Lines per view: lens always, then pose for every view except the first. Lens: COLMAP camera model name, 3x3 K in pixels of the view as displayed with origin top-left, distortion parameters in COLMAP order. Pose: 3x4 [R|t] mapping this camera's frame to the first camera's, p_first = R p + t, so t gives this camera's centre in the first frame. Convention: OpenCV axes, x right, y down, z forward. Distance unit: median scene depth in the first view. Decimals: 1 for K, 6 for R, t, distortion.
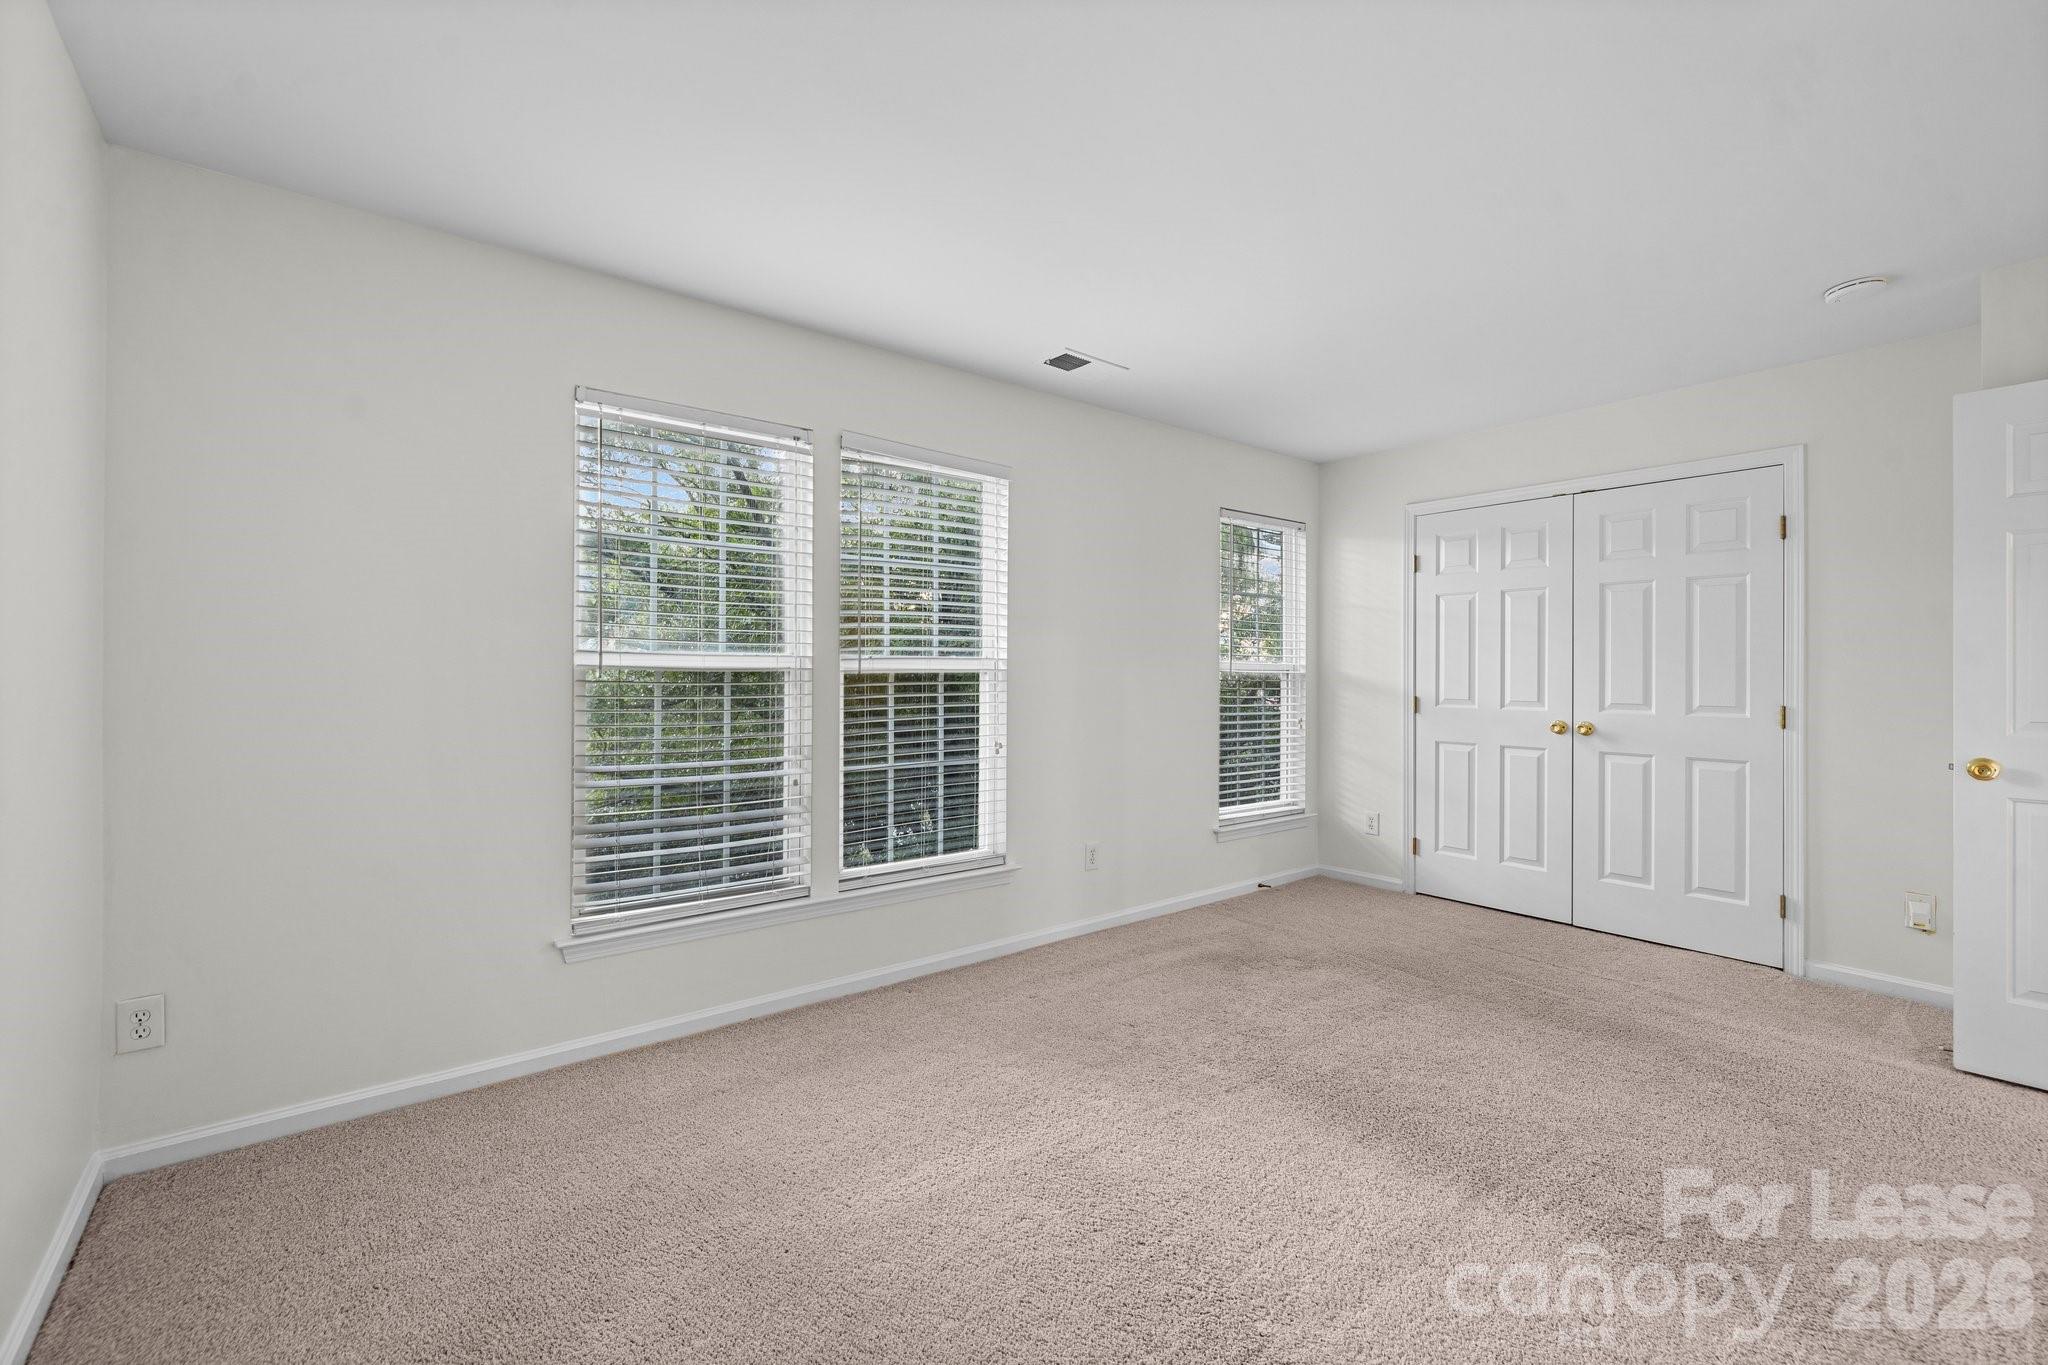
lens RADIAL K [[868.3, 0, 1025.3], [0, 868.3, 673.1], [0, 0, 1]] dist [-0.000974, 0.000127]
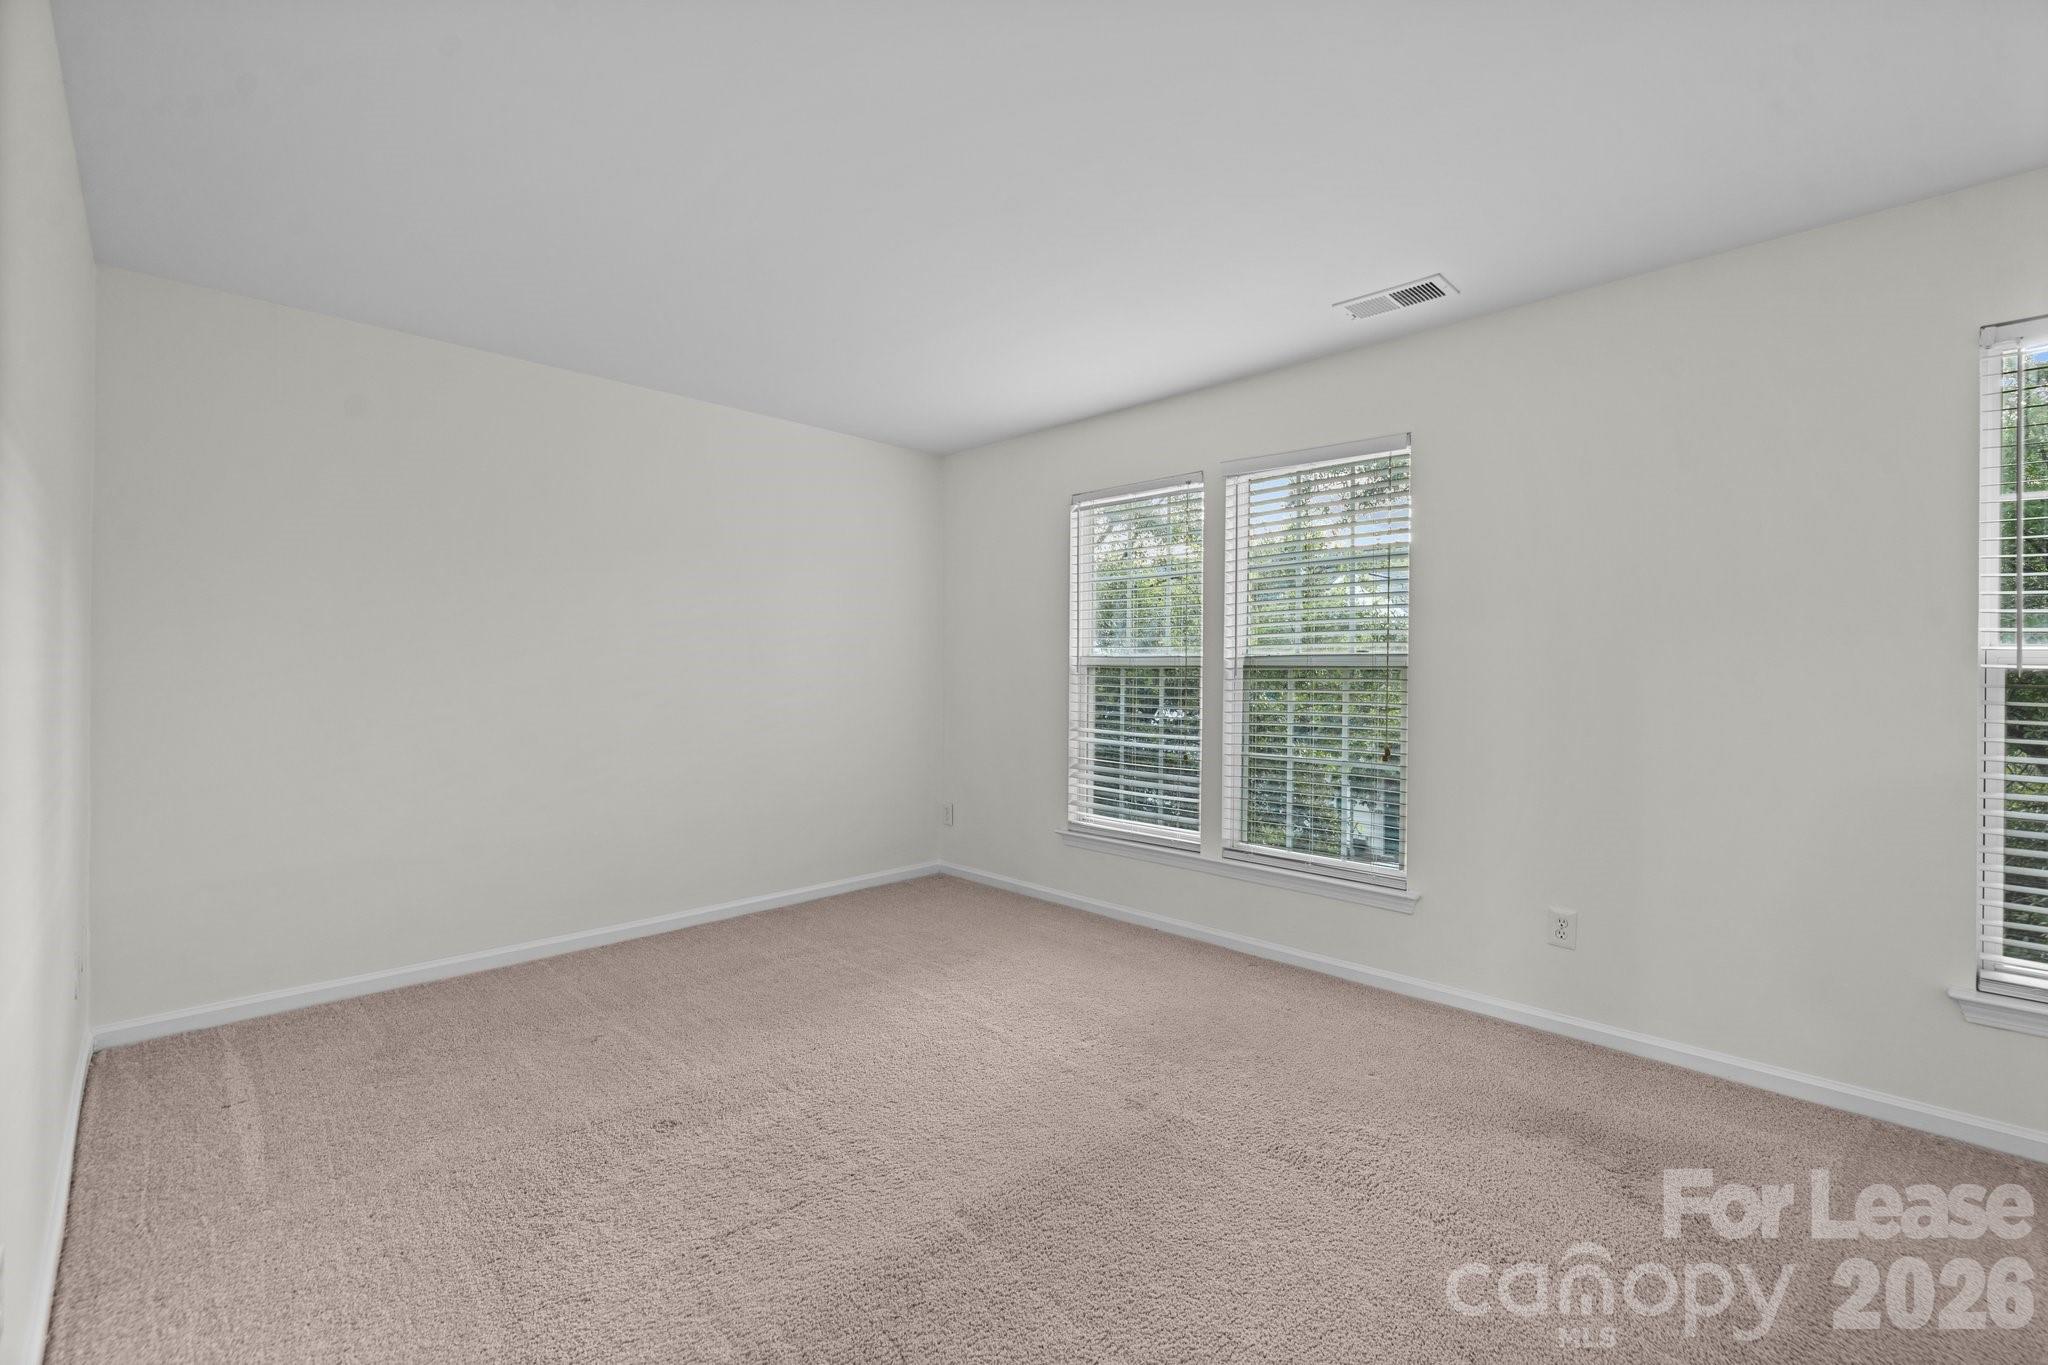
lens RADIAL K [[868.3, 0, 1025.3], [0, 868.3, 673.1], [0, 0, 1]] dist [-0.000974, 0.000127]
pose [[0.127056, 0.005195, -0.991882, 0.940719], [-0.002926, 0.999984, 0.004863, -0.000697], [0.991891, 0.002284, 0.127069, 0.604807]]
